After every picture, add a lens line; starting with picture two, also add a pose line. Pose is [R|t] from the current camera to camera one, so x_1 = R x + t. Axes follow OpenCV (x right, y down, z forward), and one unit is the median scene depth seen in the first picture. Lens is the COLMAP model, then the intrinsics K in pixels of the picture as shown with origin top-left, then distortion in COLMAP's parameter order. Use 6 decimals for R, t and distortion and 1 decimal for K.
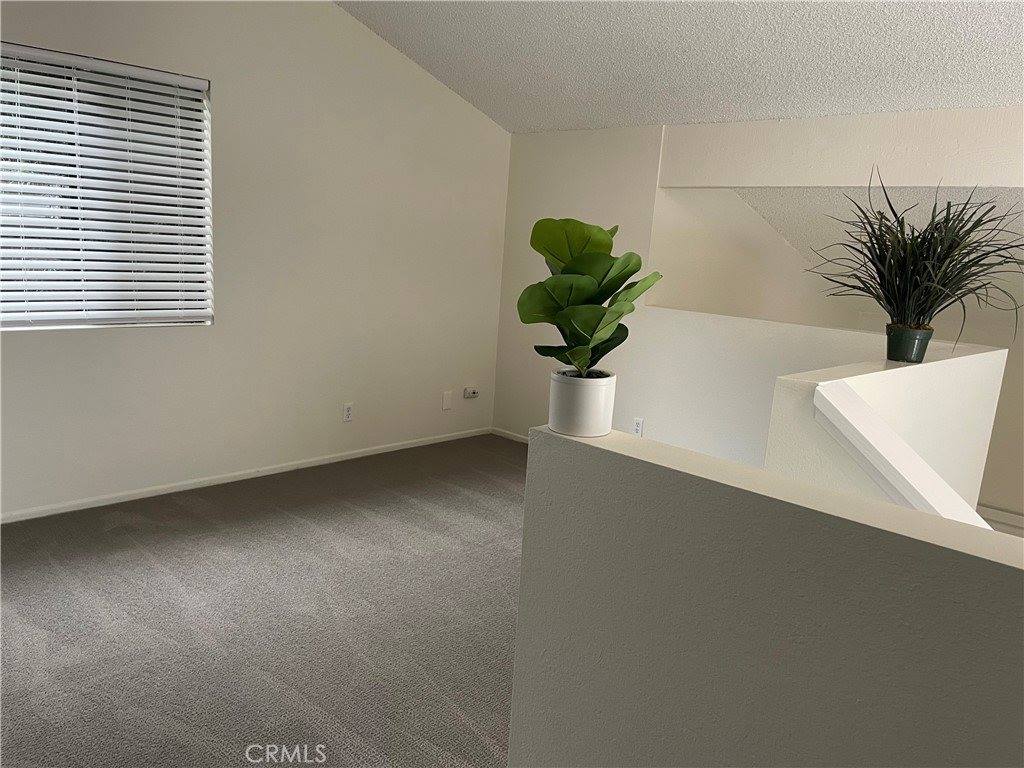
lens RADIAL K [[770.2, 0, 514.5], [0, 770.2, 398.2], [0, 0, 1]] dist [0.122278, -0.139679]
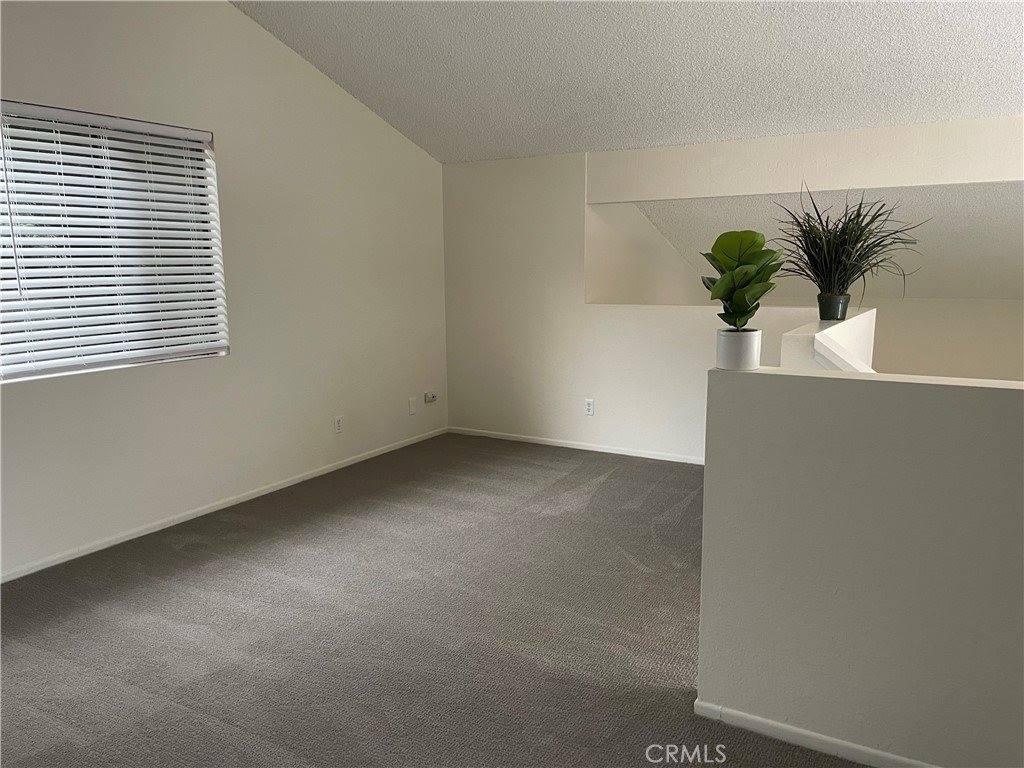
lens RADIAL K [[770.2, 0, 514.5], [0, 770.2, 398.2], [0, 0, 1]] dist [0.122278, -0.139679]
pose [[0.967200, -0.116224, 0.225869, -0.277654], [0.120614, 0.992683, -0.005685, 0.022152], [-0.223555, 0.032741, 0.974141, -0.153940]]
